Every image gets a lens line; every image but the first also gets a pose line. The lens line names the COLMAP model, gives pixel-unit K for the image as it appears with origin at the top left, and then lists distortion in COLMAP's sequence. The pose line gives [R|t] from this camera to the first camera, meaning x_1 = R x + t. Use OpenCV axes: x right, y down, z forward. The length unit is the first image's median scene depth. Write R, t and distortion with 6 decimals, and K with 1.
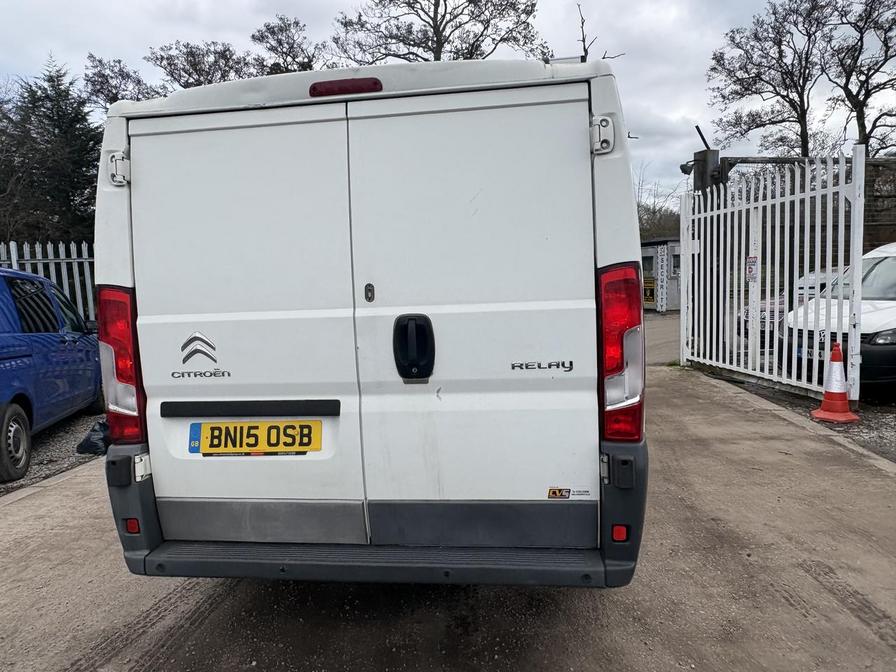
lens RADIAL K [[554.7, 0, 434.7], [0, 554.7, 334.1], [0, 0, 1]] dist [0.001051, 0.002104]
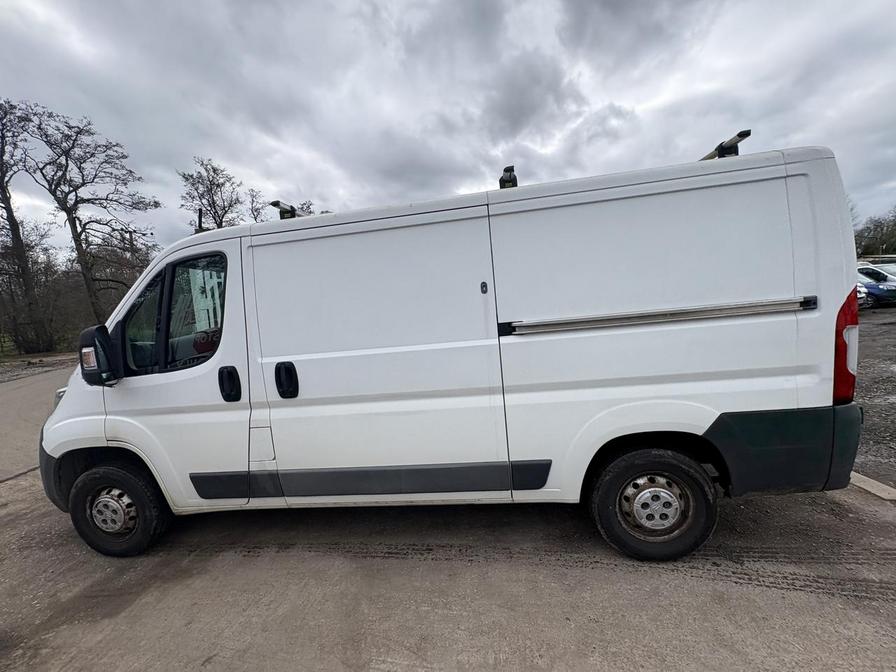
lens RADIAL K [[361.6, 0, 448.0], [0, 361.6, 336.0], [0, 0, 1]] dist [0.000130, 0.004583]
pose [[0.005736, -0.047223, 0.998868, -1.496592], [0.158848, 0.986244, 0.045714, -0.162910], [-0.987286, 0.158406, 0.013158, 1.971306]]
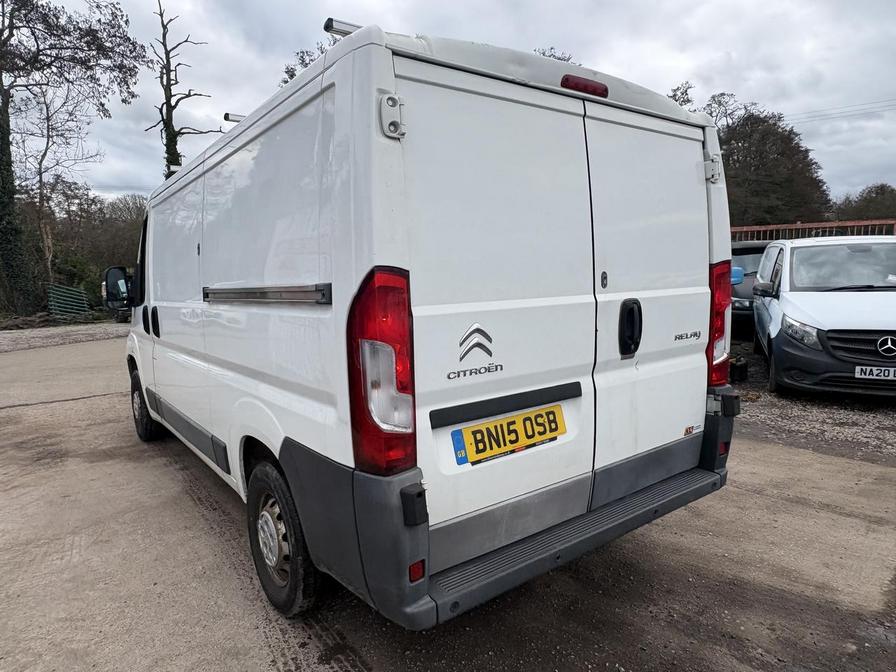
lens RADIAL K [[563.2, 0, 451.9], [0, 563.2, 340.2], [0, 0, 1]] dist [-0.000961, -0.000978]
pose [[0.724385, -0.062506, 0.686556, -1.053014], [0.057856, 0.997880, 0.029806, -0.005687], [-0.686963, 0.018130, 0.726466, 0.377221]]
